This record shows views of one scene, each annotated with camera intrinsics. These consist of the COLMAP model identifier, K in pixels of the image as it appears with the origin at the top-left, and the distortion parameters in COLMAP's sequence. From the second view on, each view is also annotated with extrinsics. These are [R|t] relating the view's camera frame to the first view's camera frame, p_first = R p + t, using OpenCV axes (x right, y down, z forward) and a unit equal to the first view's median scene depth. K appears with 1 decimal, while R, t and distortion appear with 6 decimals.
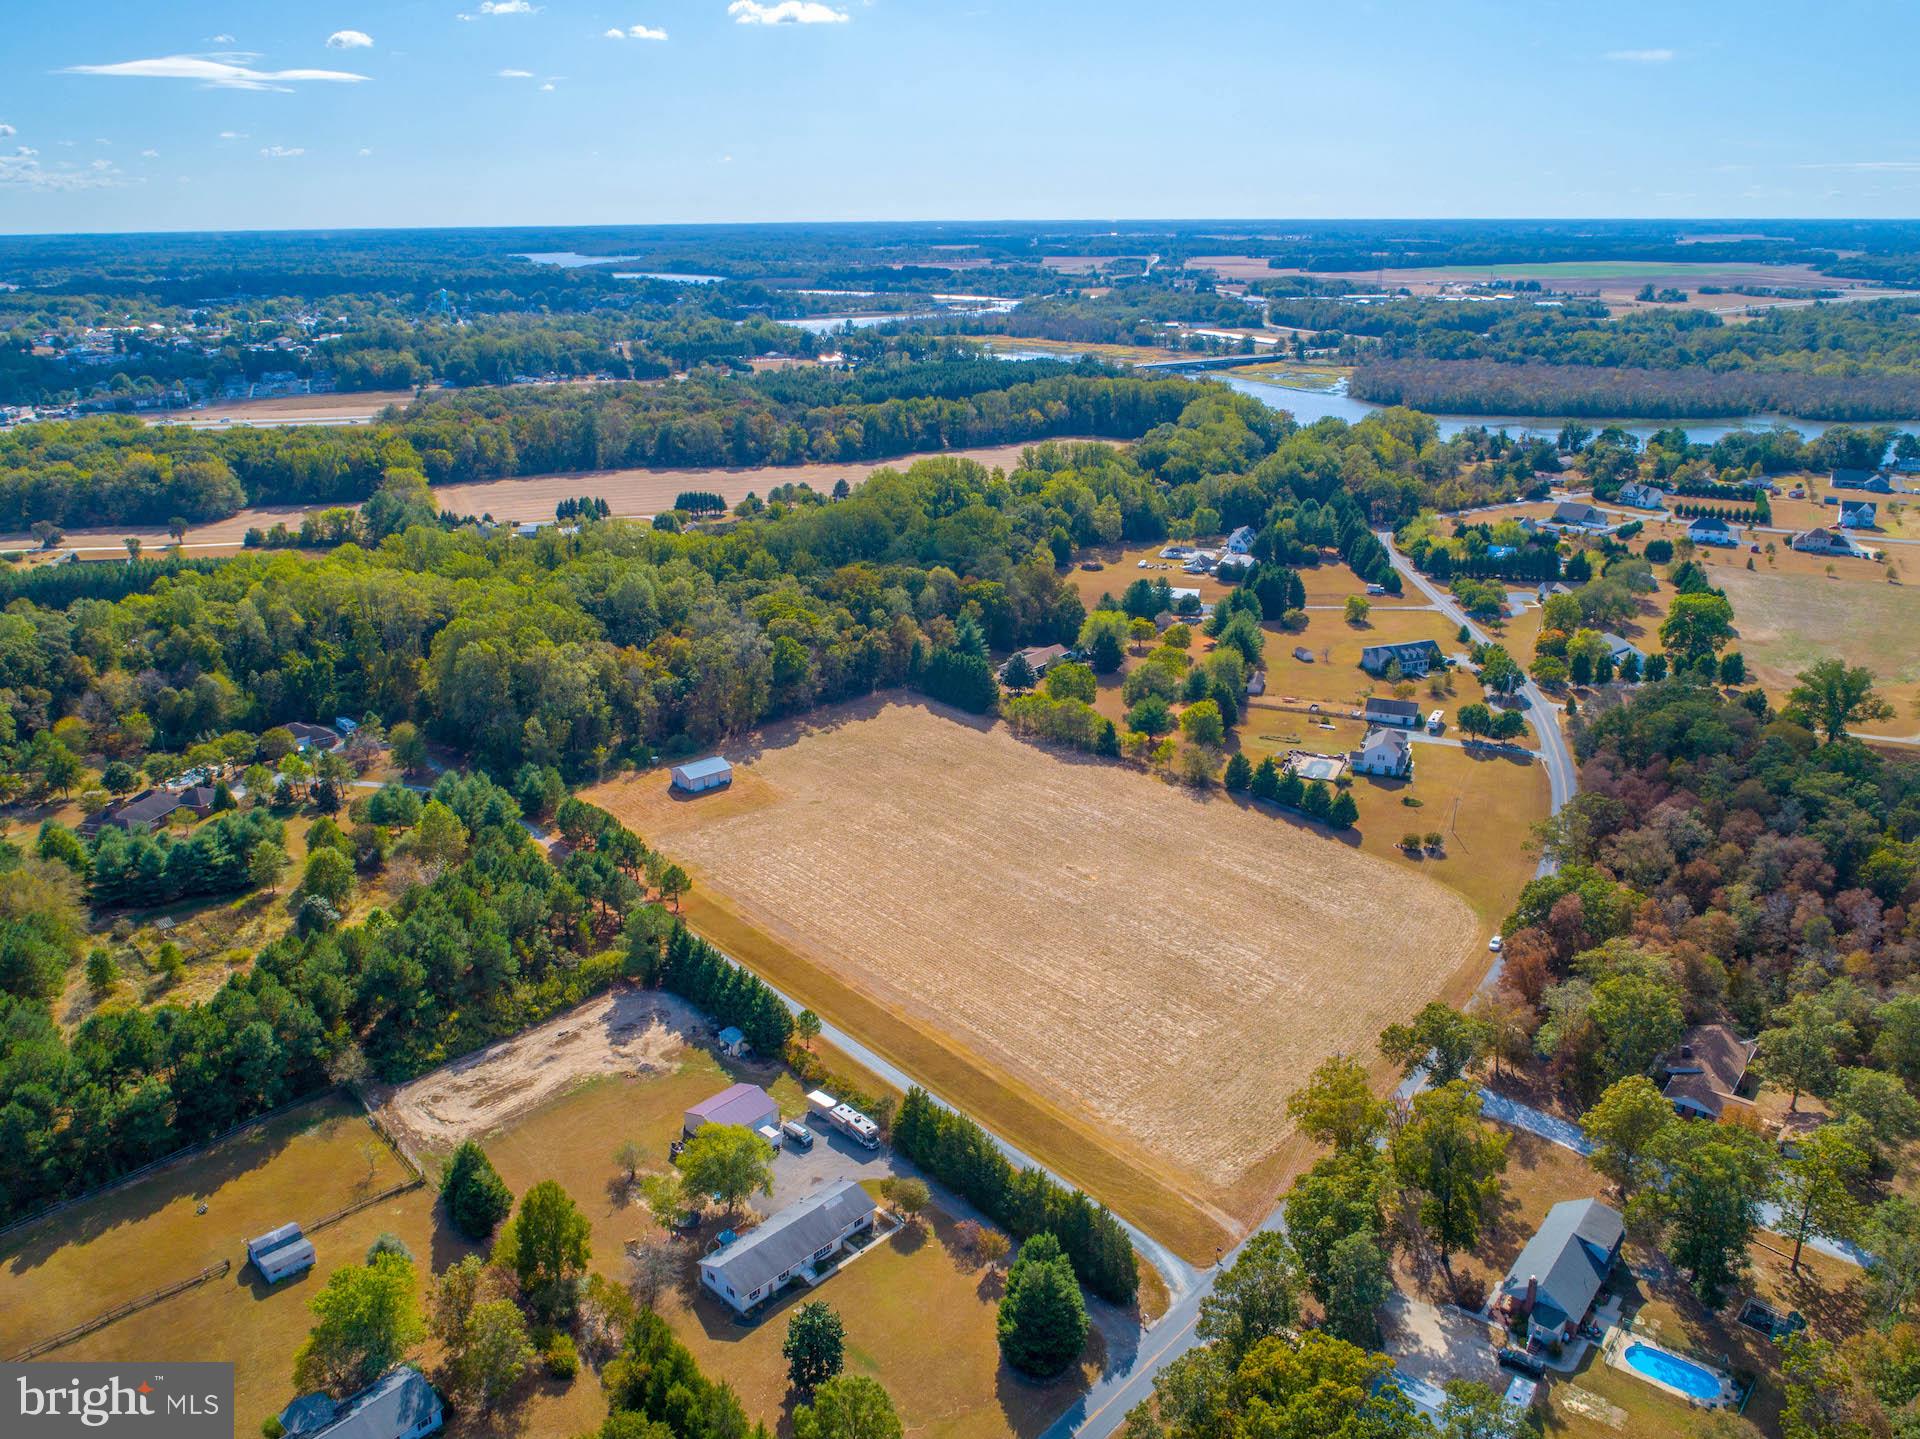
lens RADIAL K [[1458.0, 0, 962.6], [0, 1458.0, 720.8], [0, 0, 1]] dist [-0.019010, 0.009578]
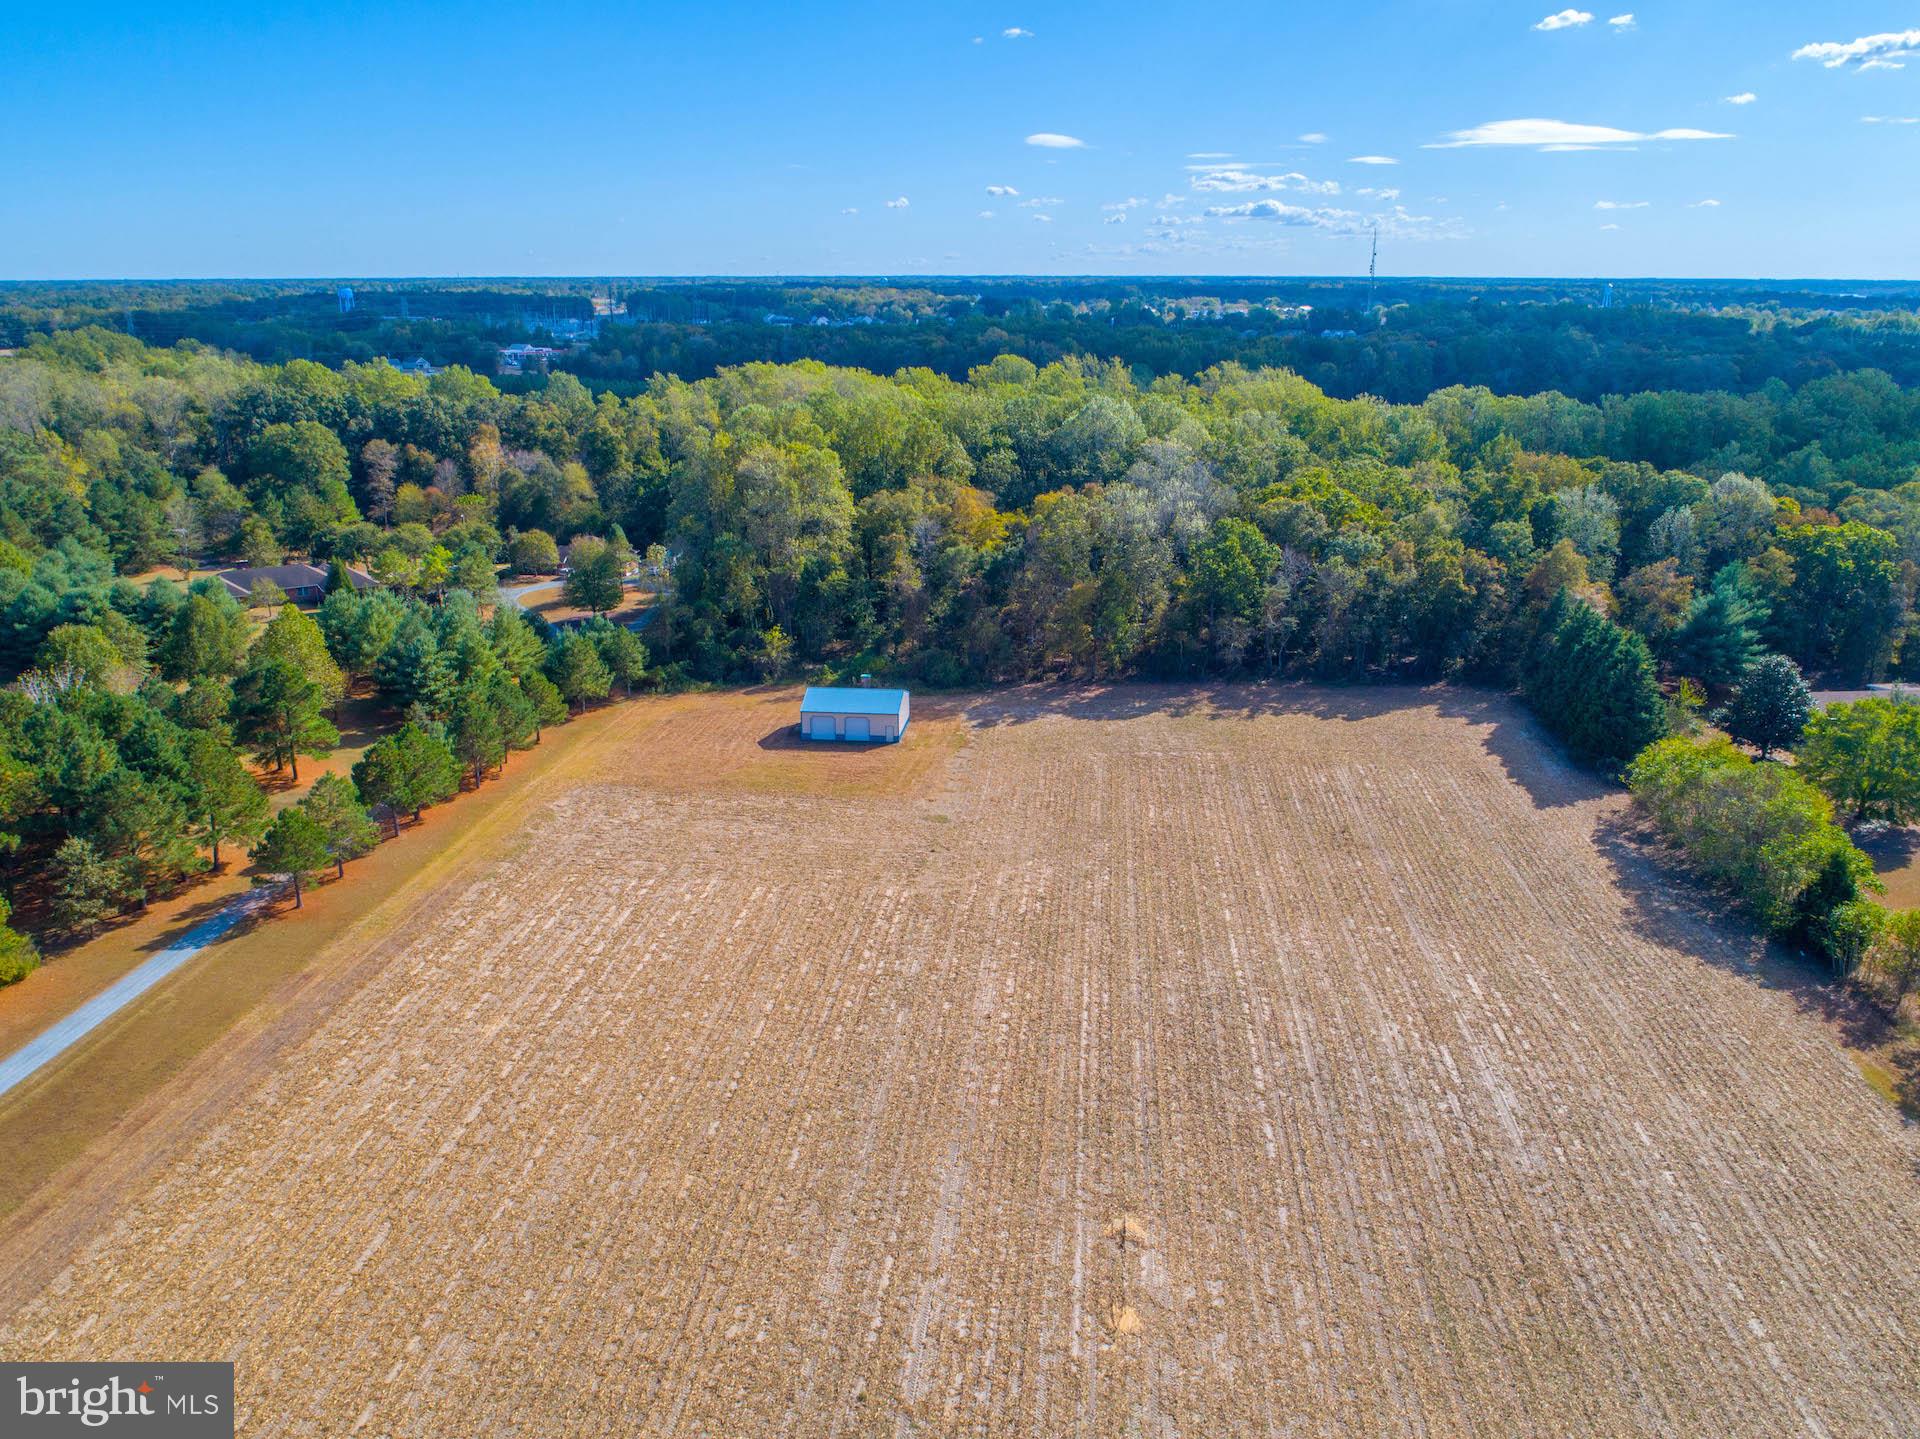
lens RADIAL K [[1466.2, 0, 963.7], [0, 1466.2, 711.5], [0, 0, 1]] dist [-0.019525, 0.011030]
pose [[0.689574, 0.215886, -0.691289, 0.189512], [-0.244993, 0.967797, 0.057852, -0.001199], [0.681517, 0.129468, 0.720259, 0.673654]]
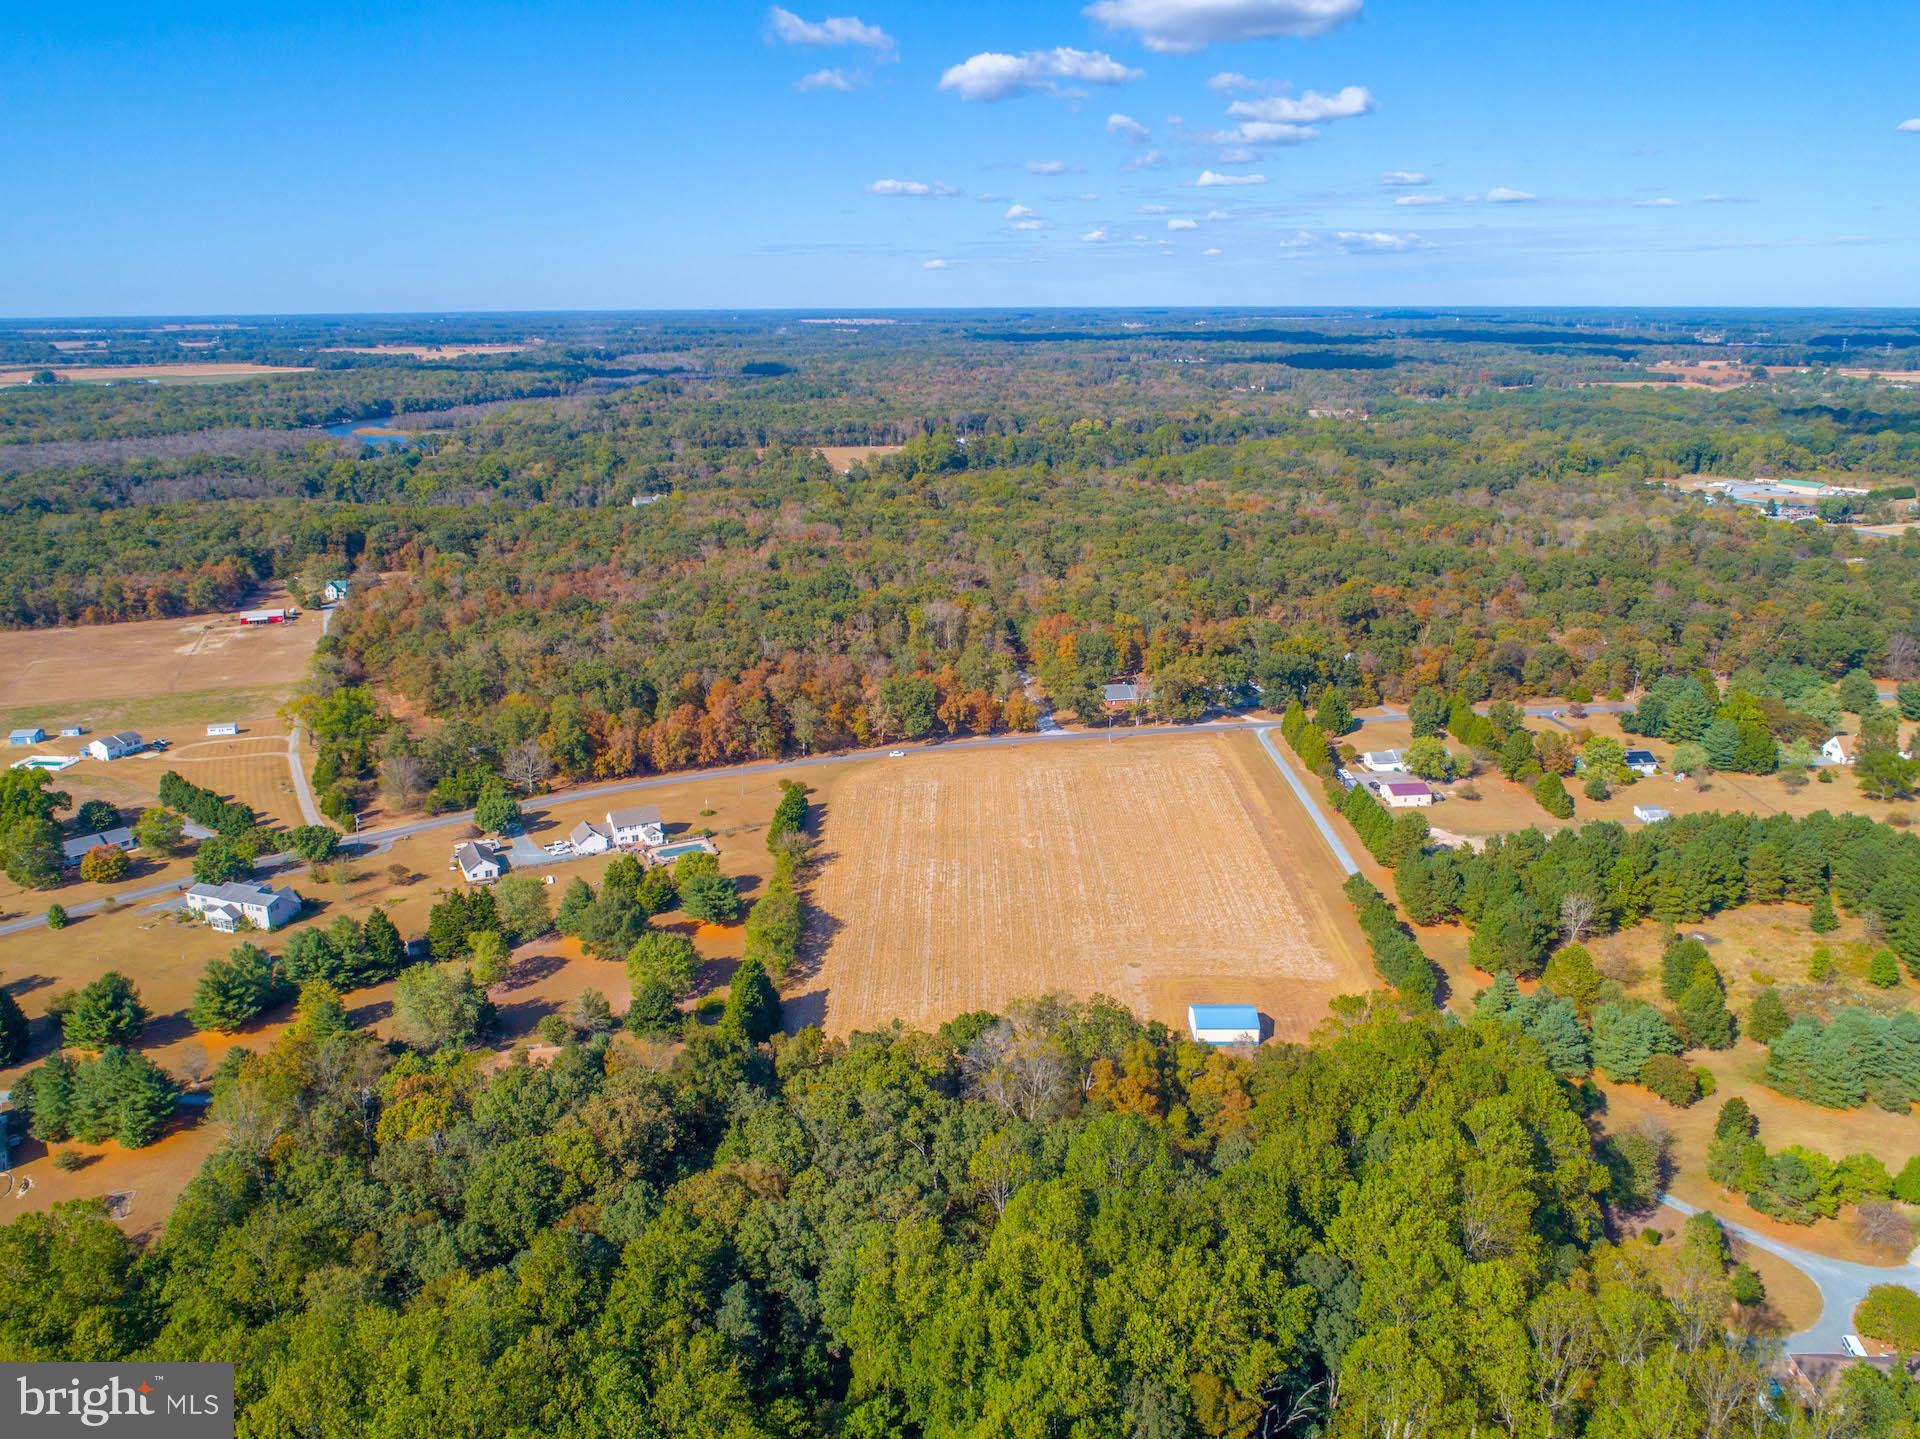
lens RADIAL K [[1466.2, 0, 963.7], [0, 1466.2, 711.5], [0, 0, 1]] dist [-0.019525, 0.011030]
pose [[-0.755273, -0.162504, 0.634945, -0.538541], [0.229033, 0.842259, 0.487999, -0.505439], [-0.614090, 0.513996, -0.598917, 1.467984]]
